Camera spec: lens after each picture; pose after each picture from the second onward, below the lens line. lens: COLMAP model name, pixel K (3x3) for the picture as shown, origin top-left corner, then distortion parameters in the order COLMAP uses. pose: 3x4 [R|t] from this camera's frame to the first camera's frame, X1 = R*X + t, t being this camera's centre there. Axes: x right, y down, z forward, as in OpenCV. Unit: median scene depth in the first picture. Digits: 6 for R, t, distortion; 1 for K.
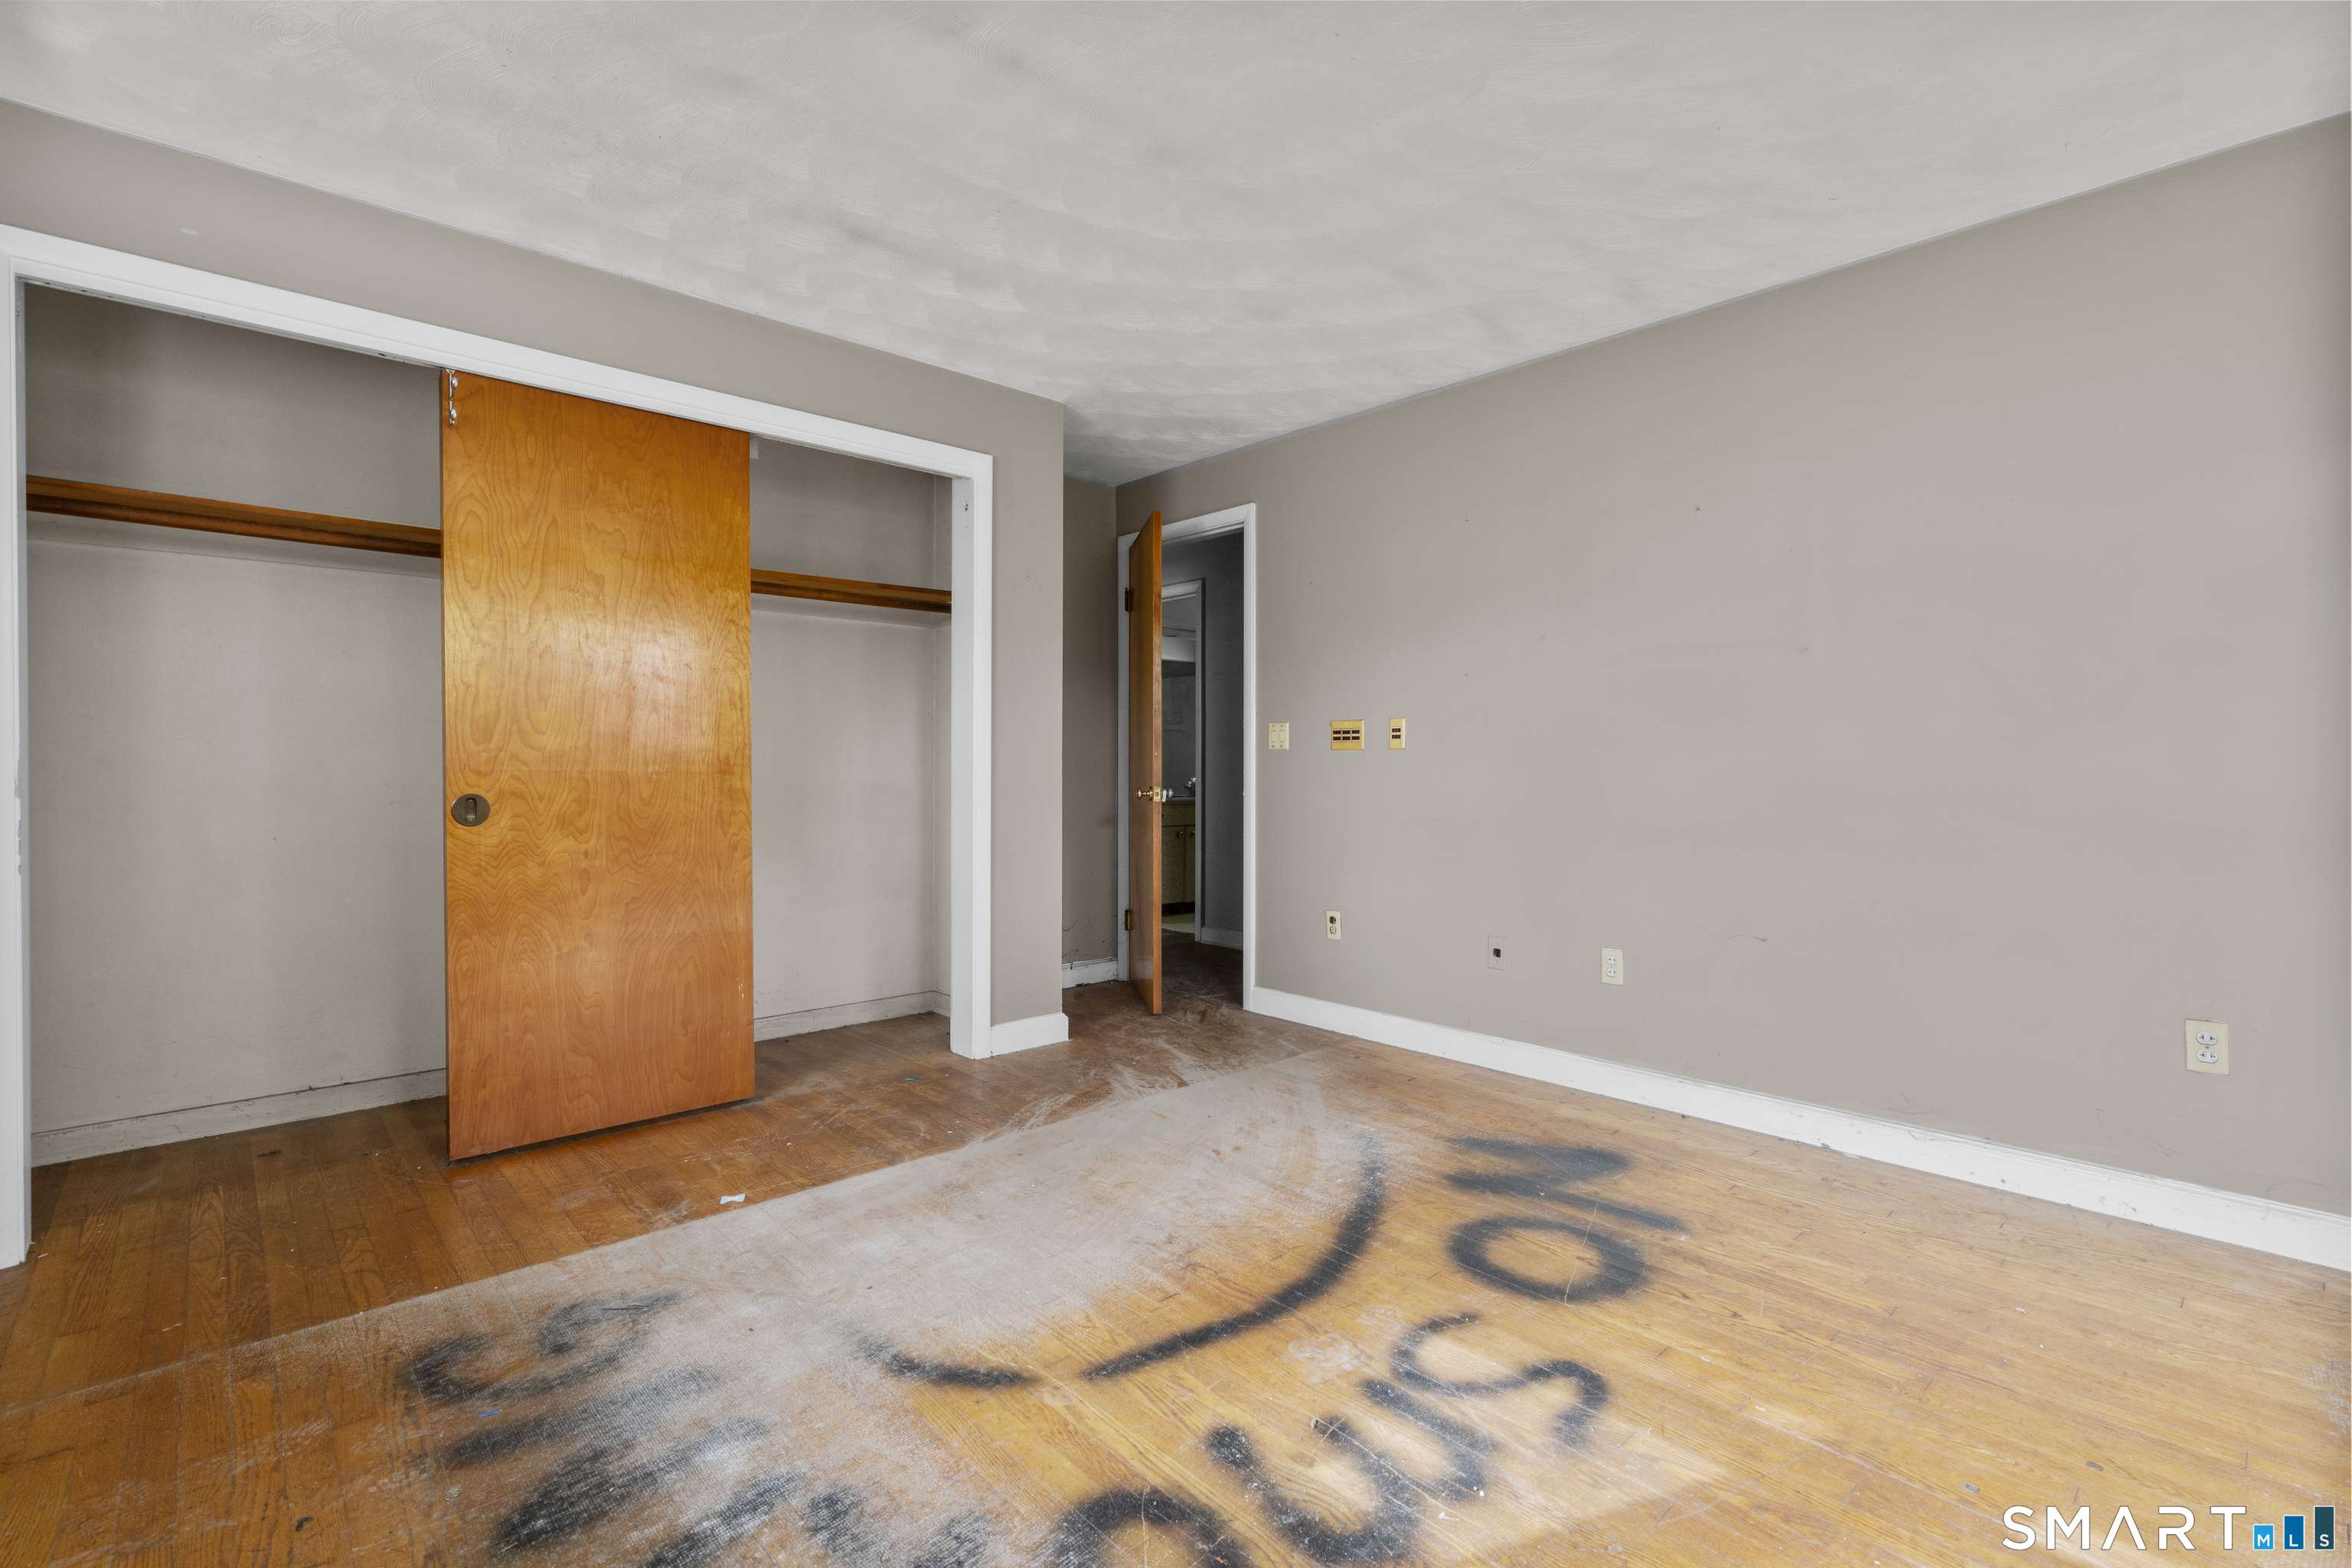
lens RADIAL K [[1058.0, 0, 1185.1], [0, 1058.0, 781.1], [0, 0, 1]] dist [-0.007572, 0.004817]
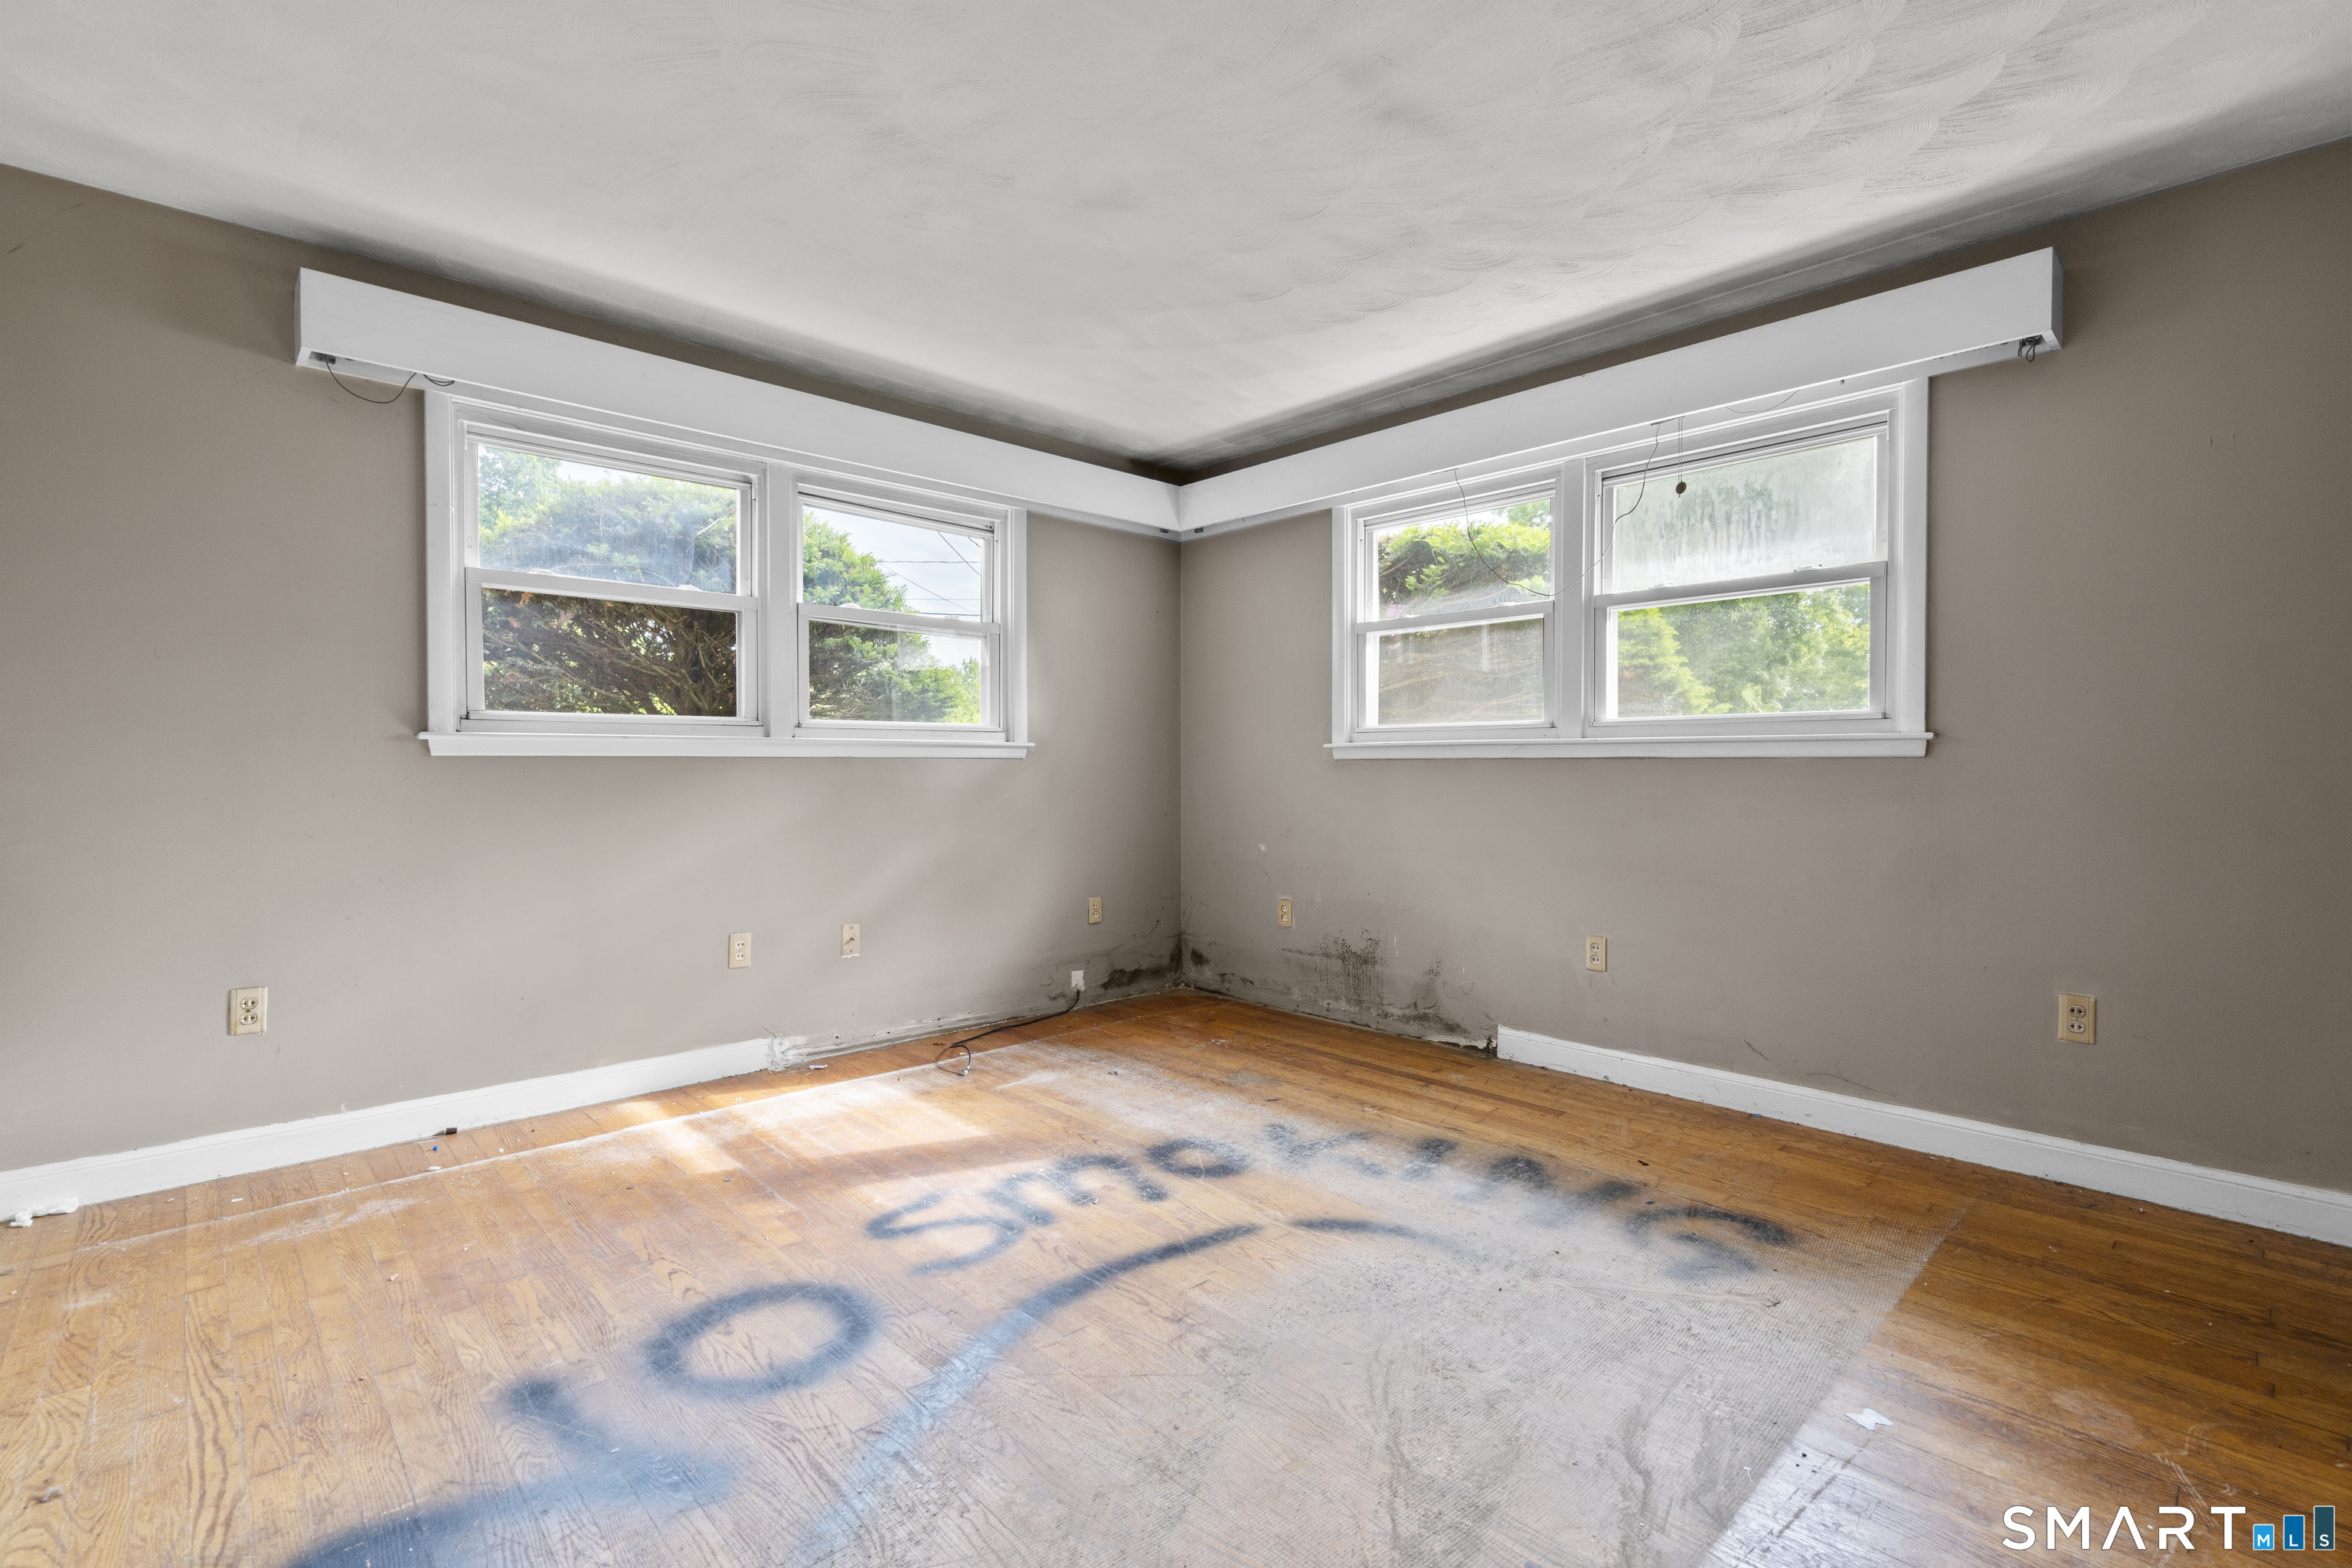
lens RADIAL K [[1058.0, 0, 1185.1], [0, 1058.0, 781.1], [0, 0, 1]] dist [-0.007572, 0.004817]
pose [[-0.999890, -0.001192, -0.014767, 0.016862], [-0.001607, 0.999603, 0.028137, -0.032738], [0.014728, 0.028157, -0.999495, 2.373849]]
